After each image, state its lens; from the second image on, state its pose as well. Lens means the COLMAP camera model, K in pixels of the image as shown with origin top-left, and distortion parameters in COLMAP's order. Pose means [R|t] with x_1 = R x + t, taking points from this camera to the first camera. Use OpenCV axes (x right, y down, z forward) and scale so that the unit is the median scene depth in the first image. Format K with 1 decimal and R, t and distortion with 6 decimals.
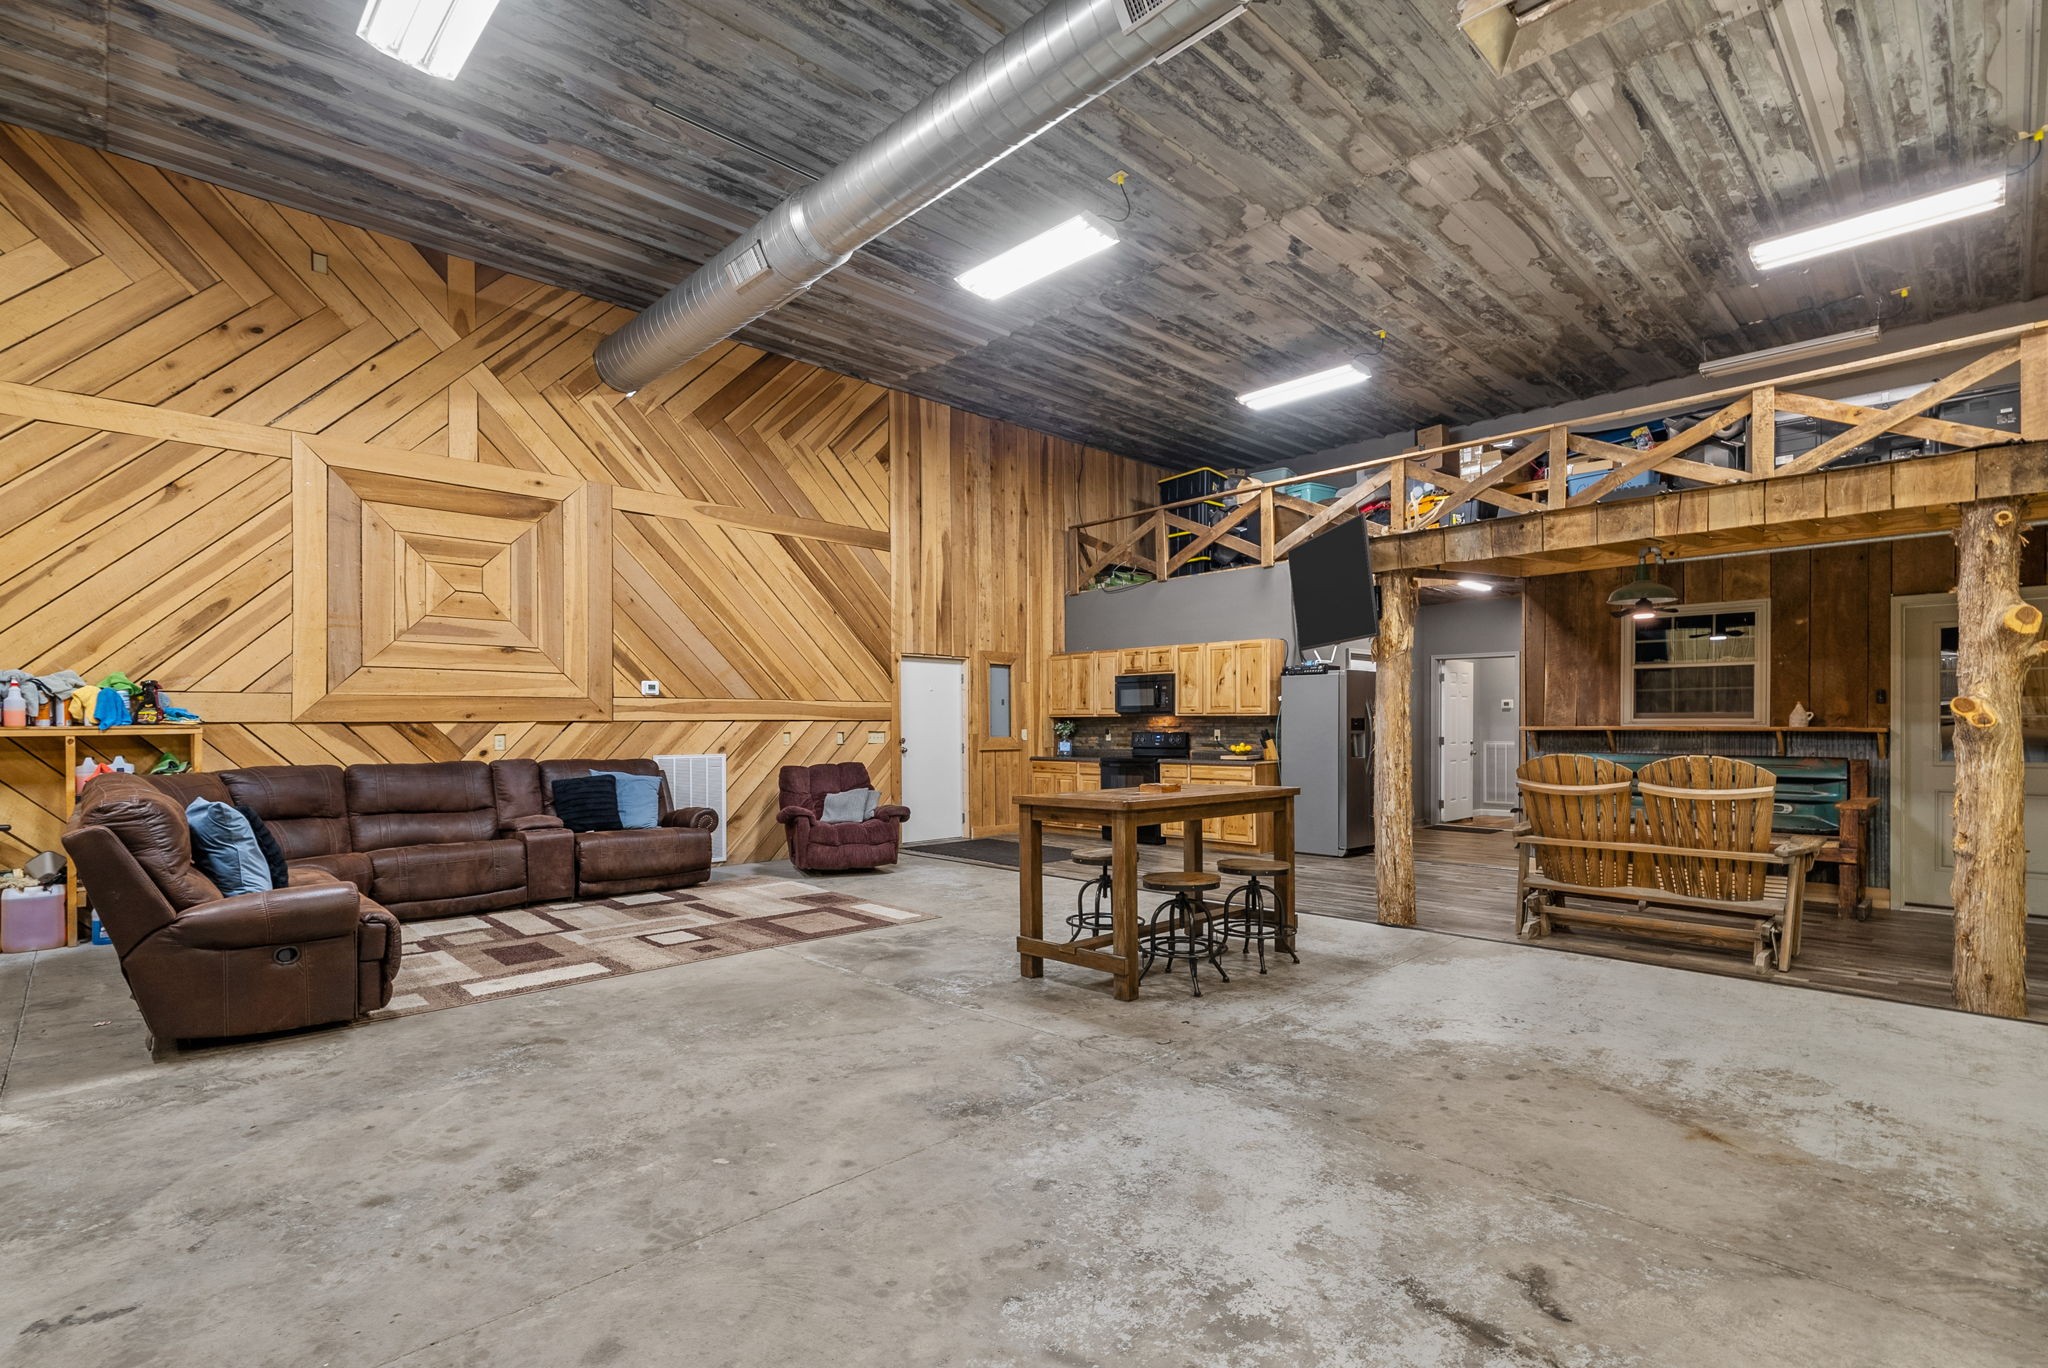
lens RADIAL K [[950.2, 0, 1012.7], [0, 950.2, 730.4], [0, 0, 1]] dist [0.001244, 0.000087]
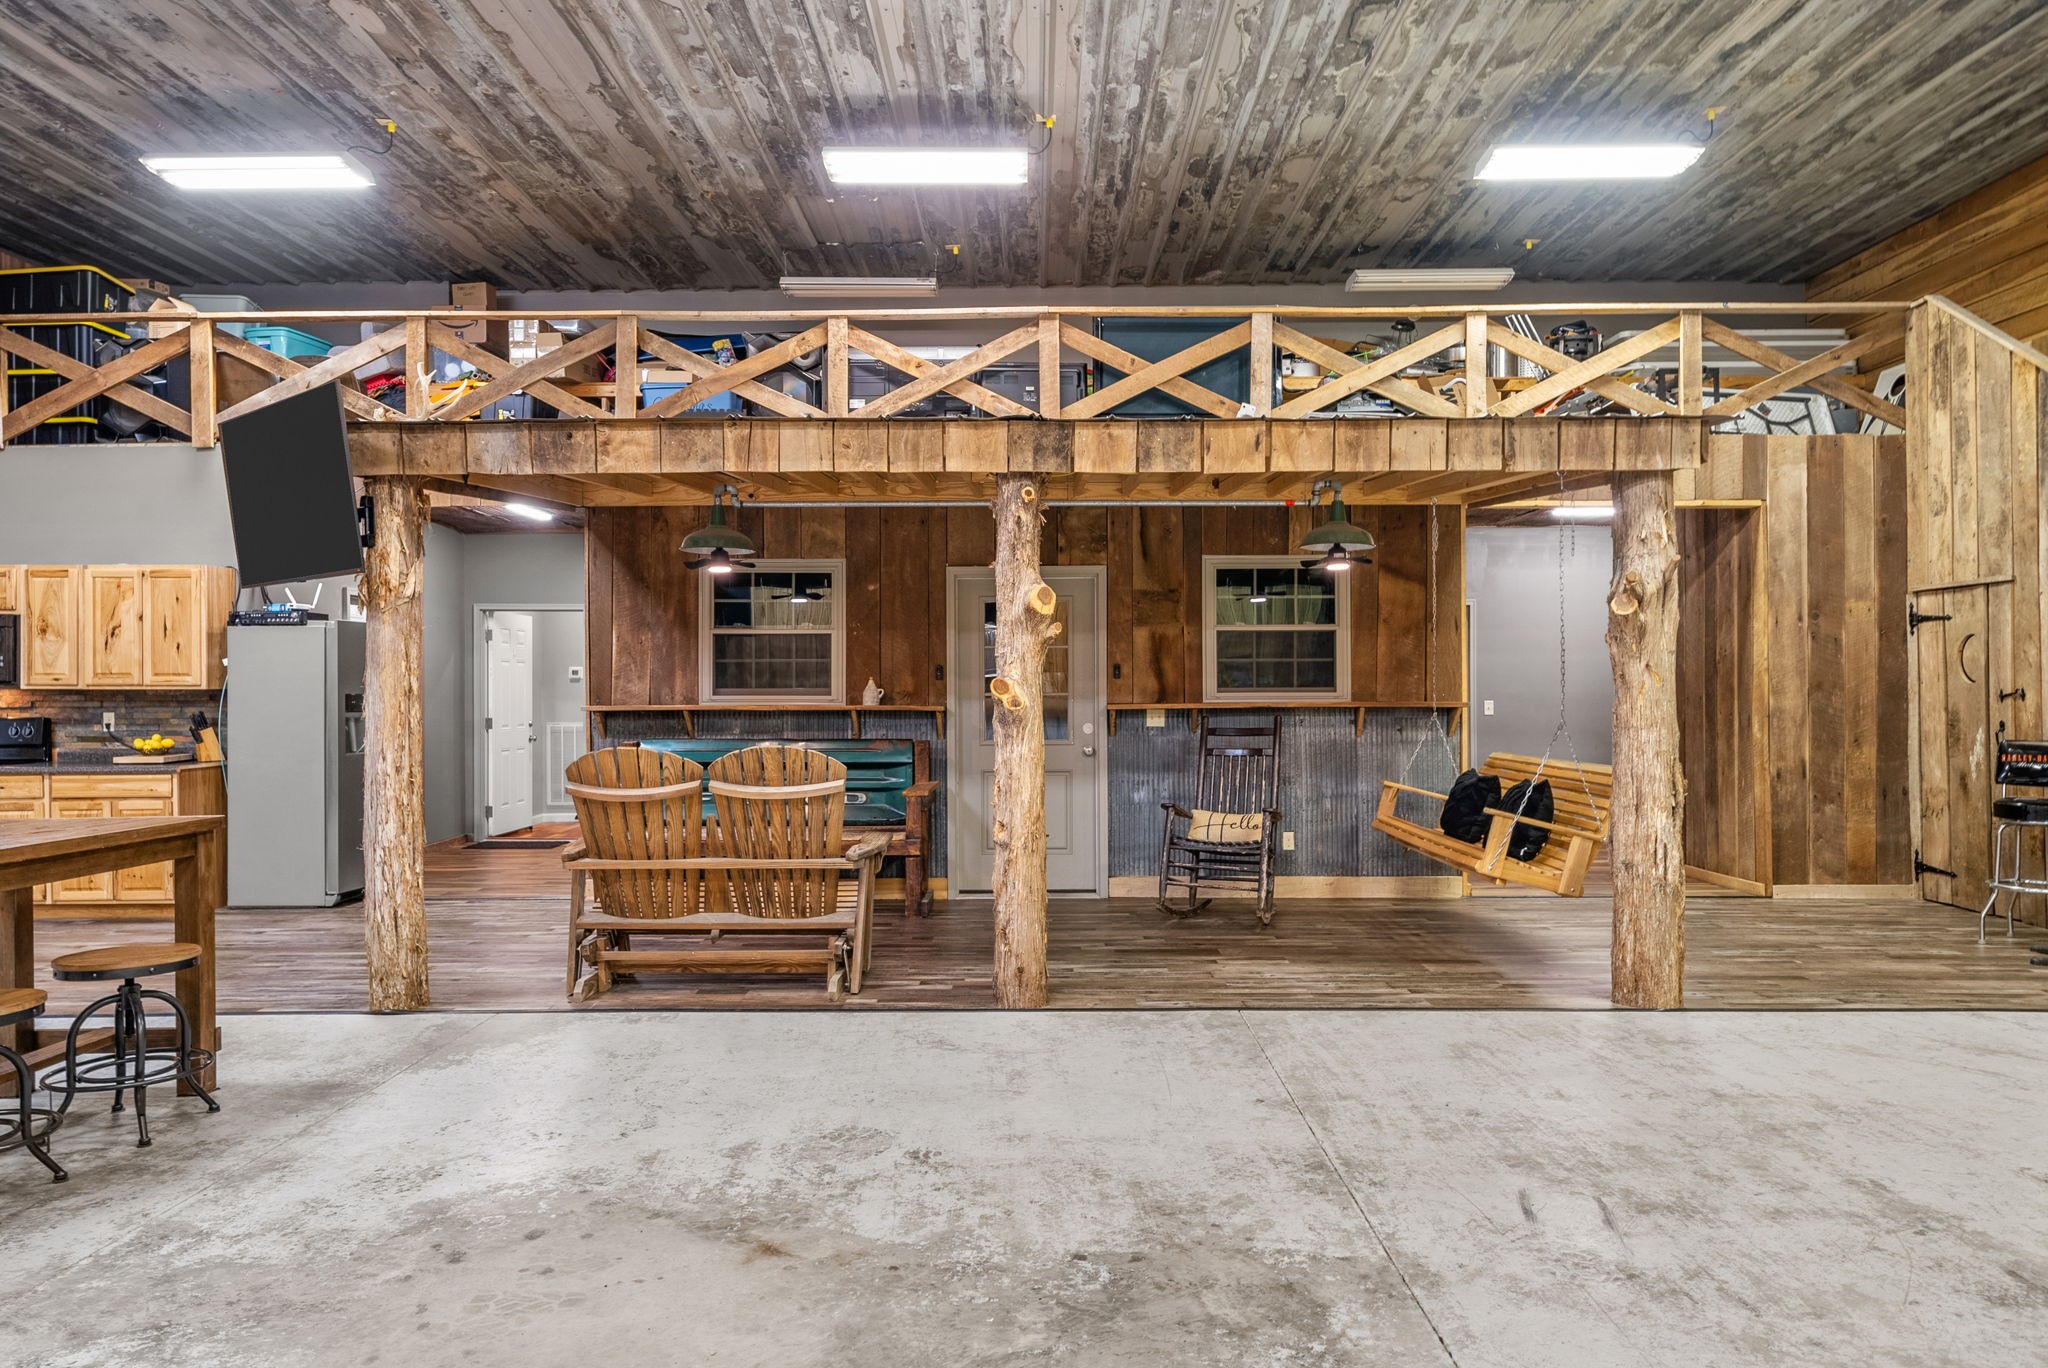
lens RADIAL K [[1303.8, 0, 1012.9], [0, 1303.8, 691.7], [0, 0, 1]] dist [0.002235, 0.000663]
pose [[0.702415, -0.000212, 0.711767, 0.042432], [0.006195, 0.999964, -0.005816, -0.007178], [-0.711740, 0.008494, 0.702391, 0.040011]]
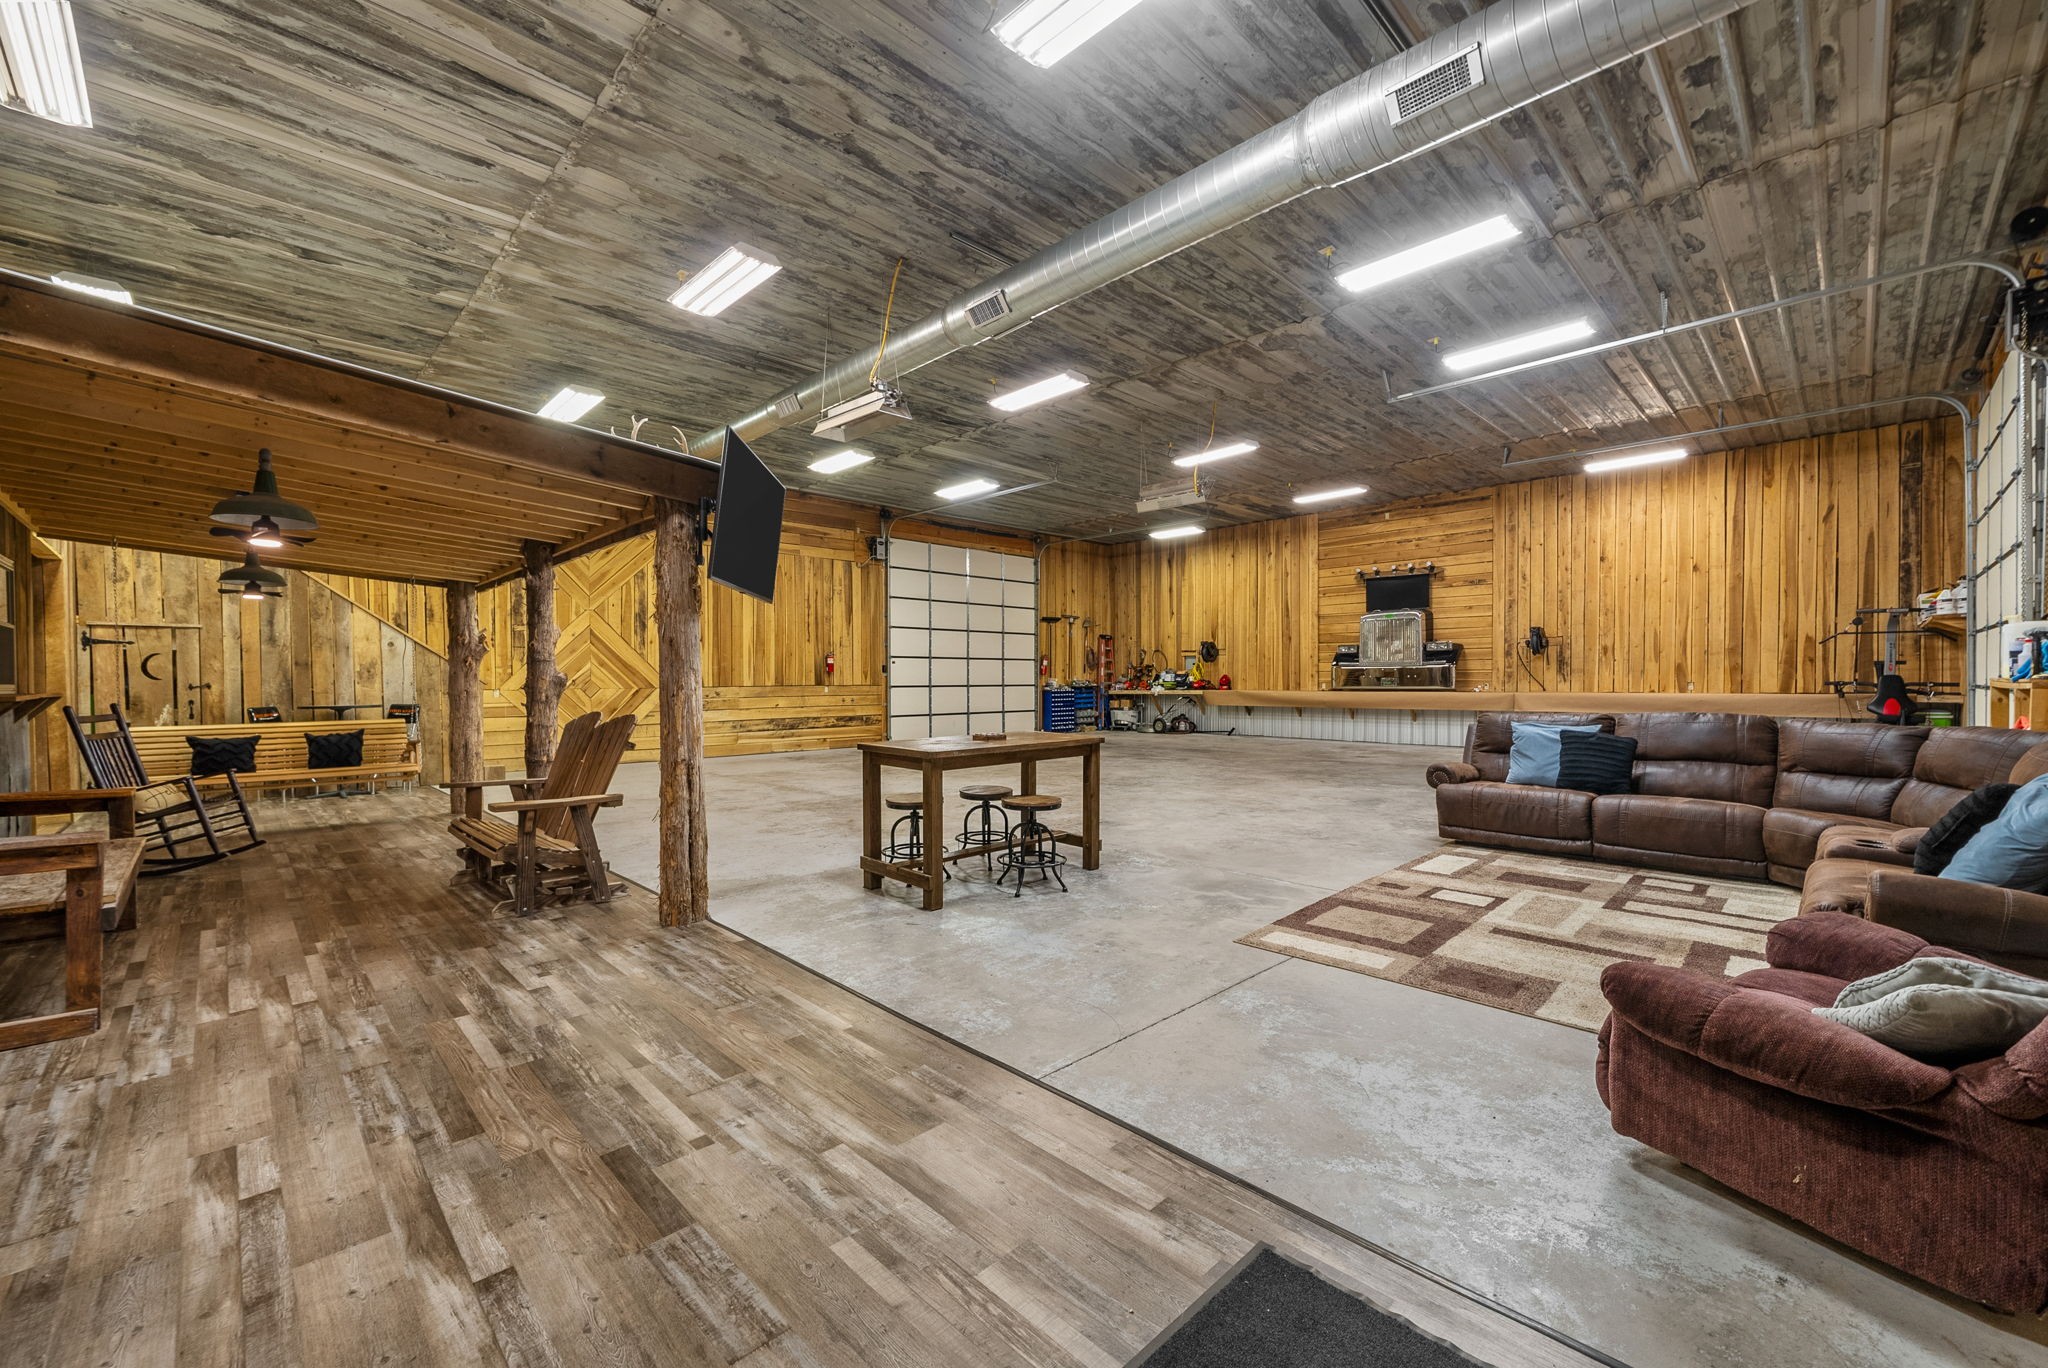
lens RADIAL K [[822.0, 0, 1015.9], [0, 822.0, 691.5], [0, 0, 1]] dist [0.000088, 0.000042]
pose [[-0.999918, 0.008403, -0.009680, 0.083737], [0.008213, 0.999776, 0.019497, -0.011599], [0.009842, 0.019416, -0.999763, 1.325107]]
